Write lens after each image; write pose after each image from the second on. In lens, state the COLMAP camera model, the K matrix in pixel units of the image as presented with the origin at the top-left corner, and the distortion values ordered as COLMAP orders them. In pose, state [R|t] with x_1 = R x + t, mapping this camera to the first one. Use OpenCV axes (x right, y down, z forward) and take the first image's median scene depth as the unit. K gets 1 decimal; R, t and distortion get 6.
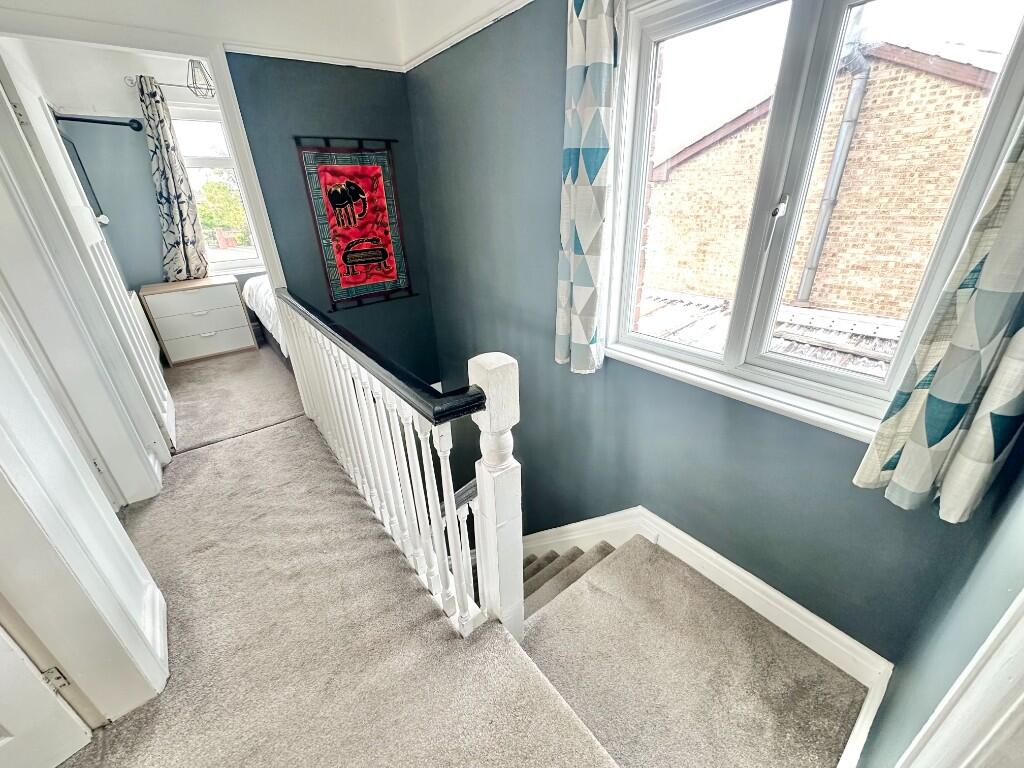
lens RADIAL K [[408.3, 0, 516.2], [0, 408.3, 382.0], [0, 0, 1]] dist [-0.004156, 0.000928]
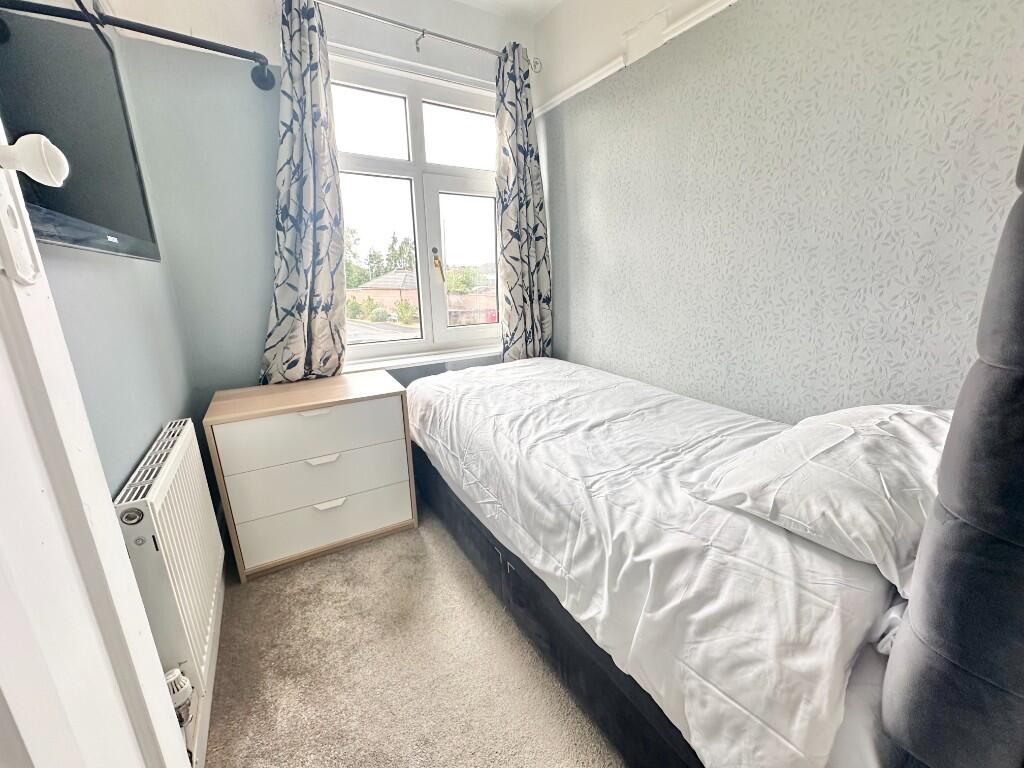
lens RADIAL K [[408.3, 0, 509.8], [0, 408.3, 383.3], [0, 0, 1]] dist [-0.004156, 0.000928]
pose [[0.990418, 0.050145, -0.128677, -0.521236], [-0.070757, 0.984417, -0.160989, -0.193769], [0.118599, 0.168551, 0.978532, 0.575176]]
